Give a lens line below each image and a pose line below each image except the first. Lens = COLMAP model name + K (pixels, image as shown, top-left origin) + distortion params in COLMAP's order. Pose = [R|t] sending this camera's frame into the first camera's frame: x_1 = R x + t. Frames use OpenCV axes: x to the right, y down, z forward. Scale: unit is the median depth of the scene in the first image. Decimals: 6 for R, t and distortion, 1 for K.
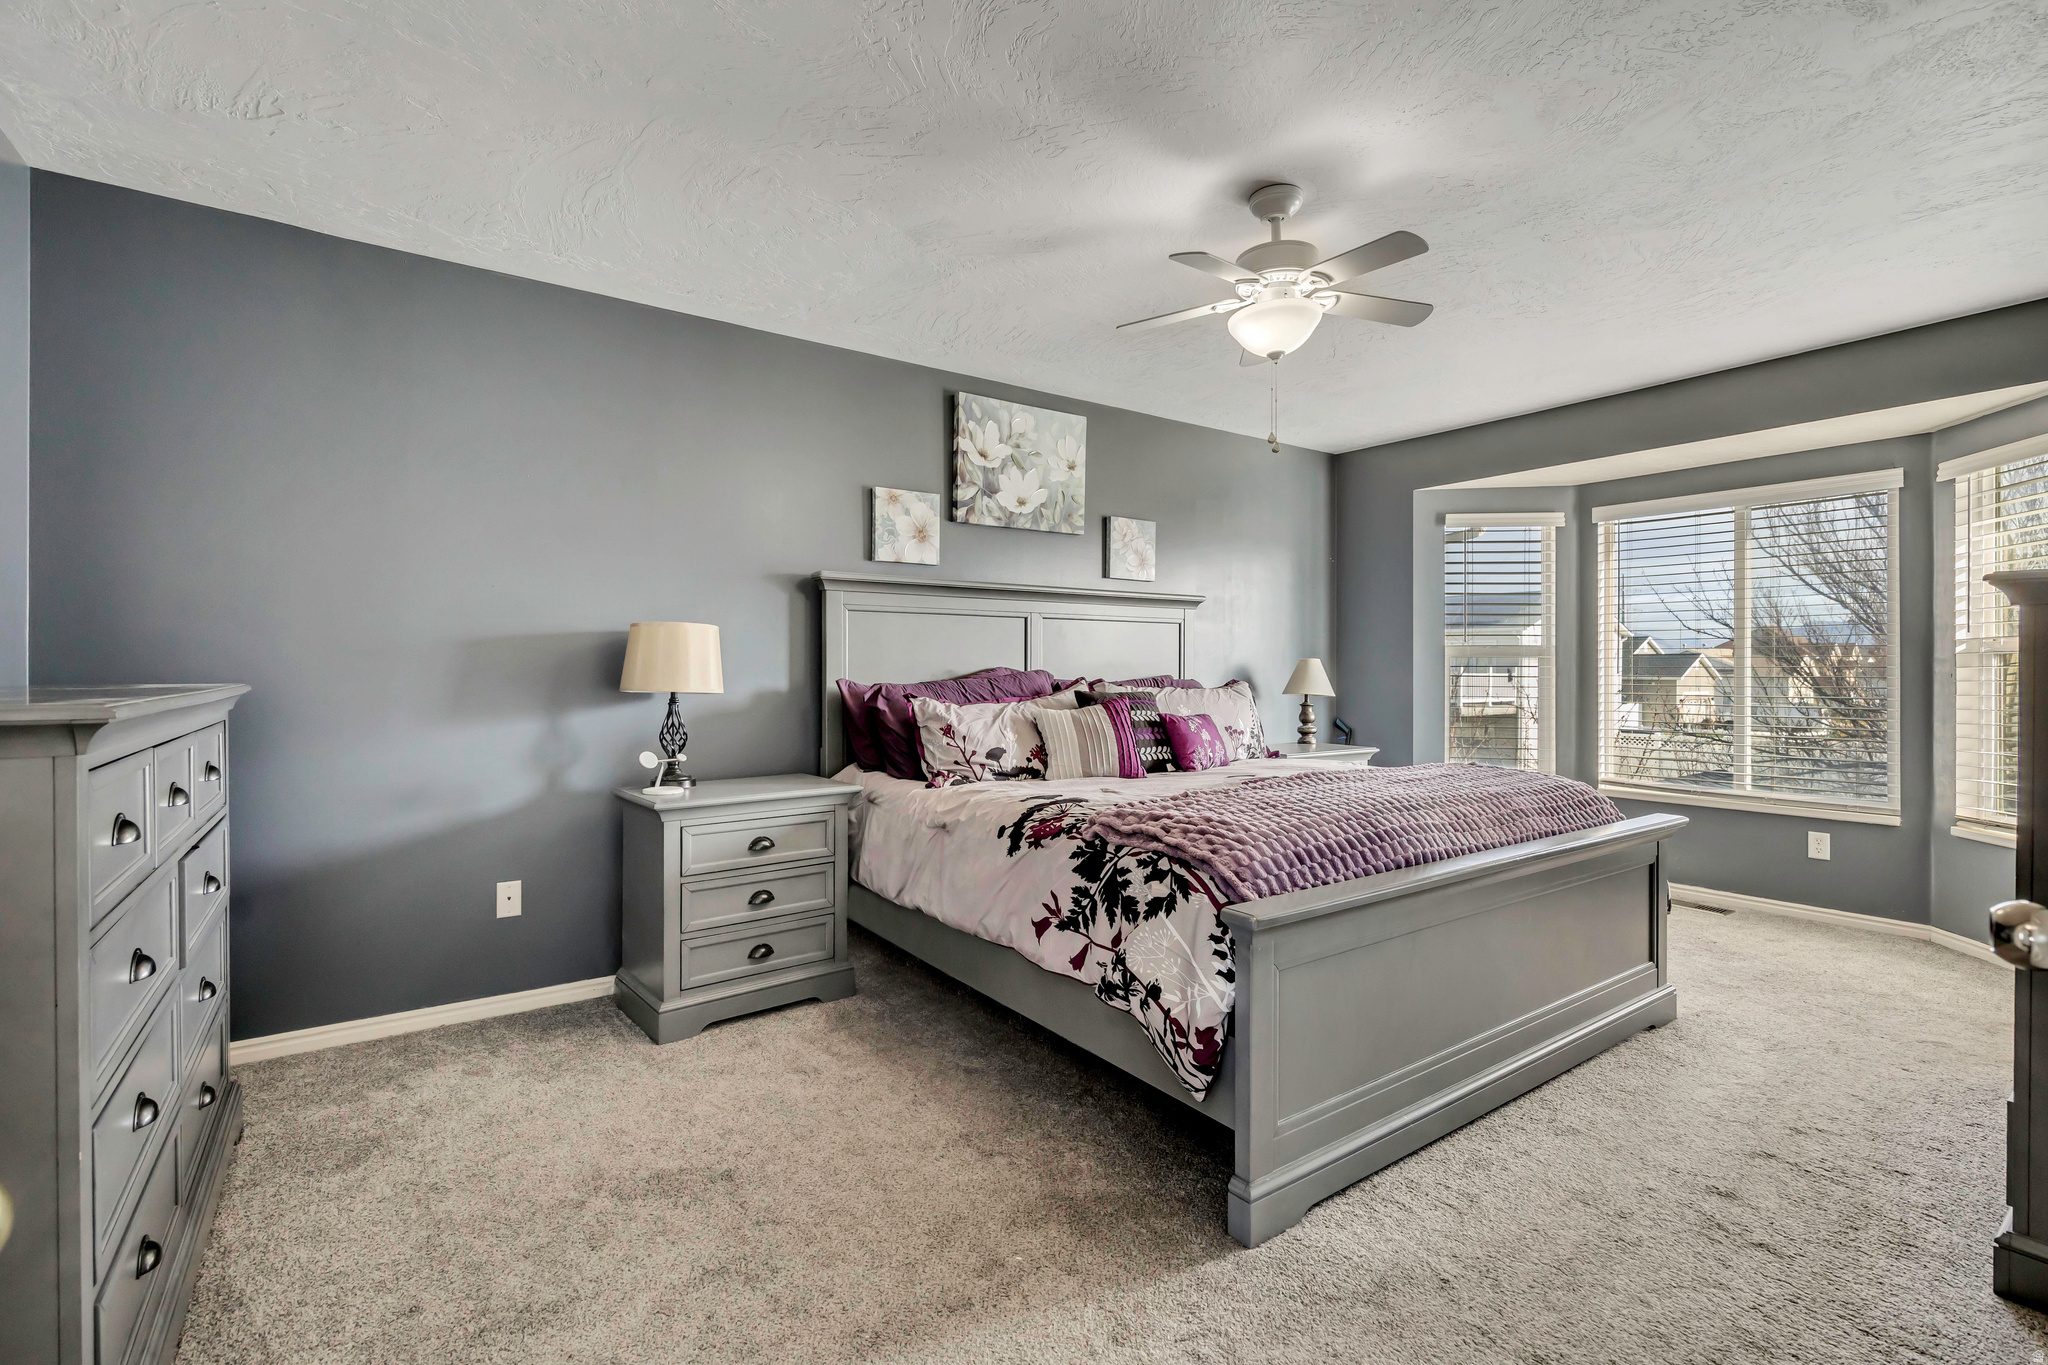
lens RADIAL K [[906.5, 0, 1018.1], [0, 906.5, 679.8], [0, 0, 1]] dist [-0.008236, 0.000626]
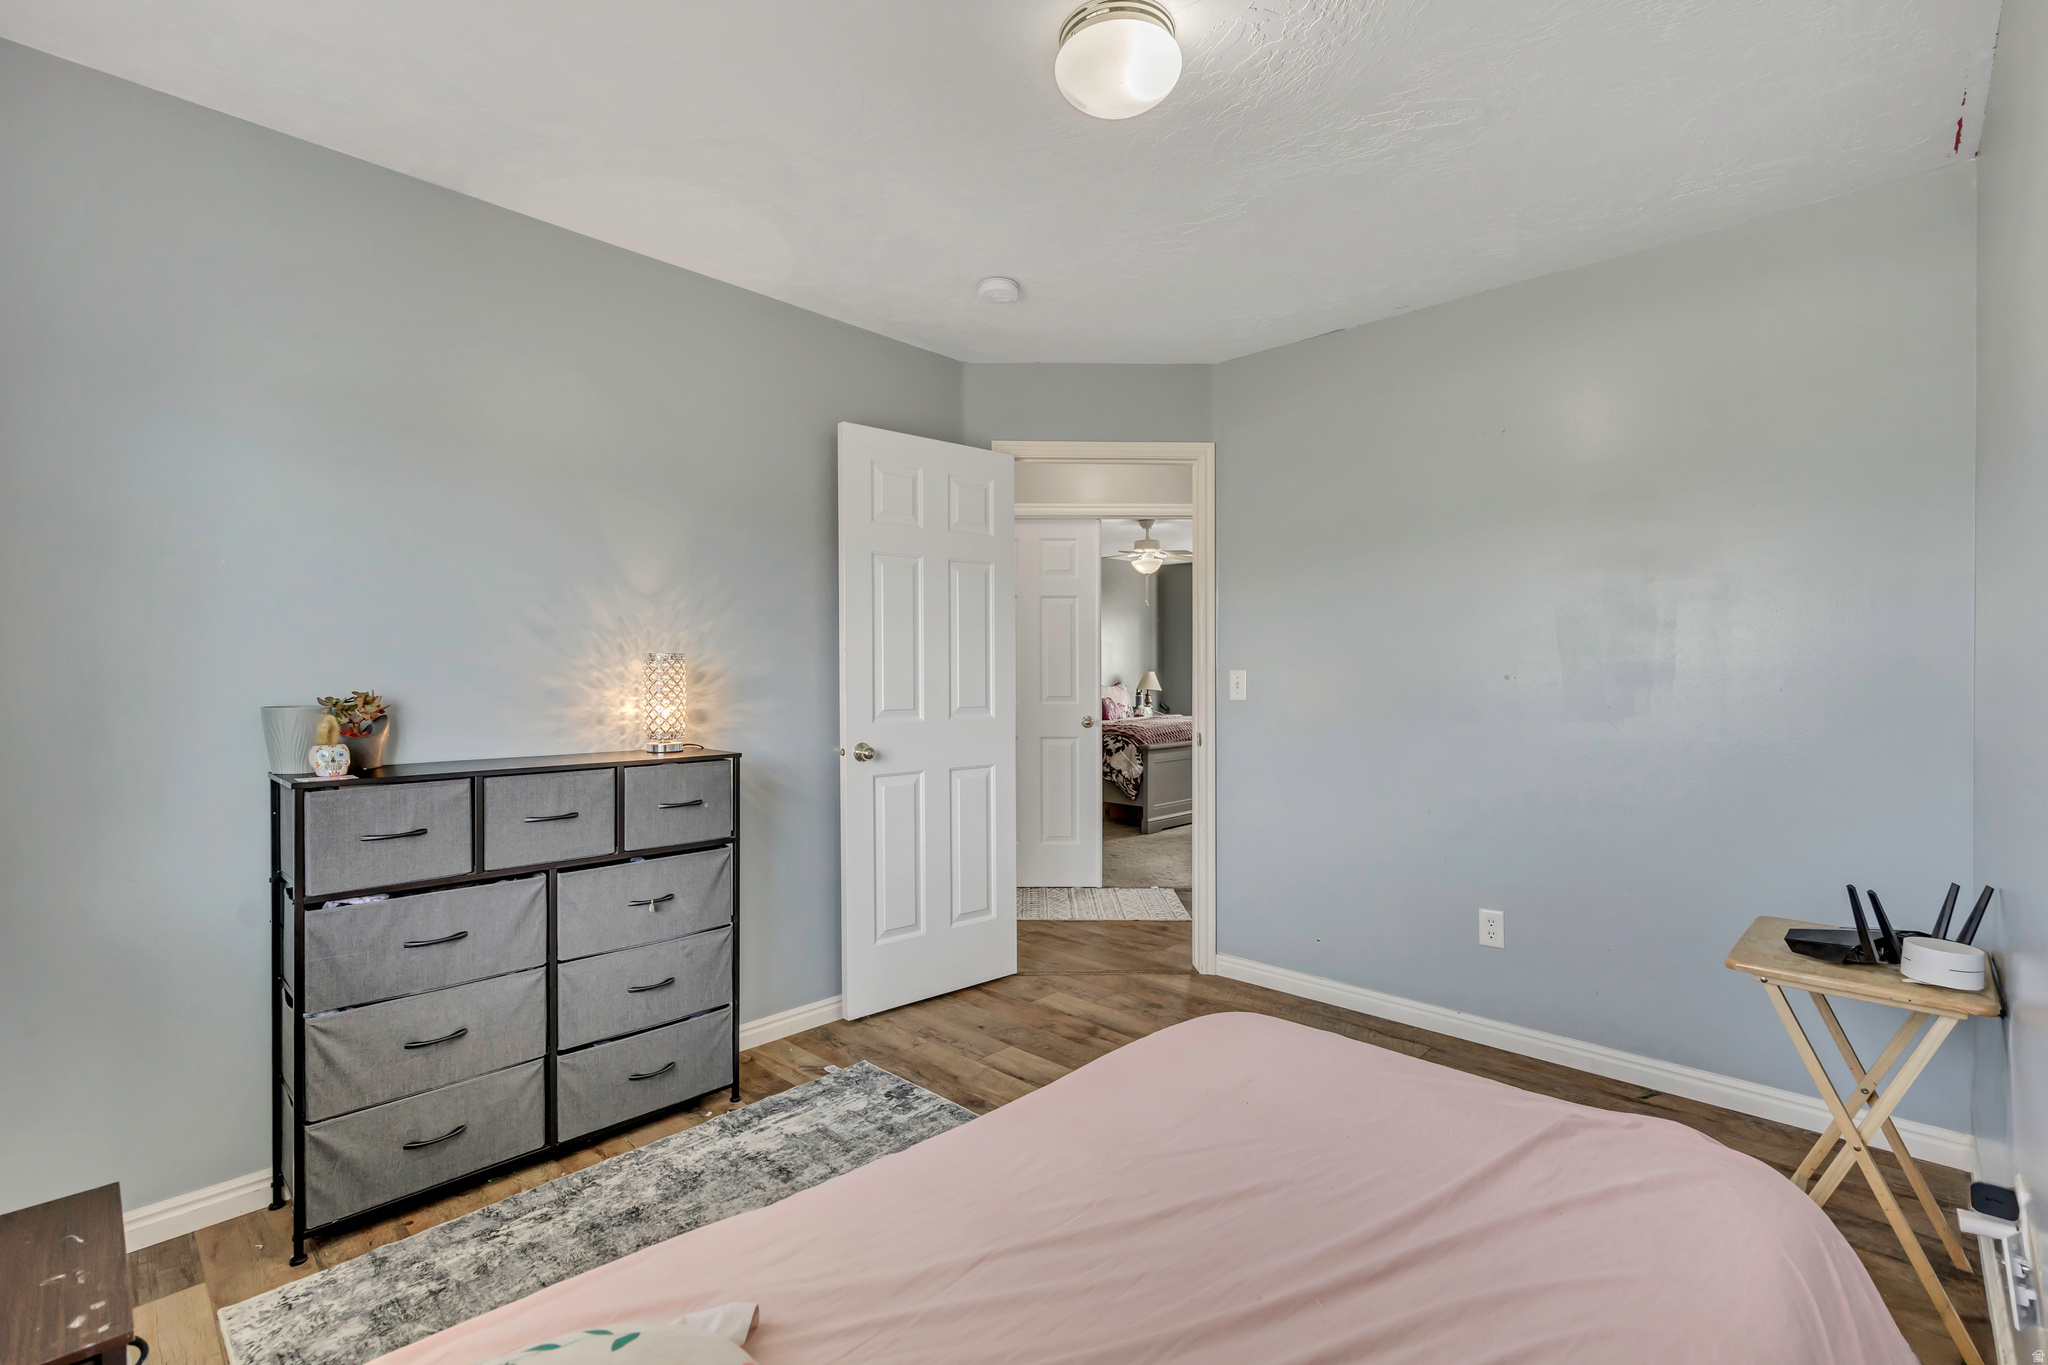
lens RADIAL K [[906.5, 0, 1016.2], [0, 906.5, 683.9], [0, 0, 1]] dist [-0.008236, 0.000626]
pose [[0.980898, -0.005248, 0.194450, -0.881218], [0.004722, 0.999984, 0.003169, -0.009424], [-0.194464, -0.002190, 0.980907, -2.256864]]
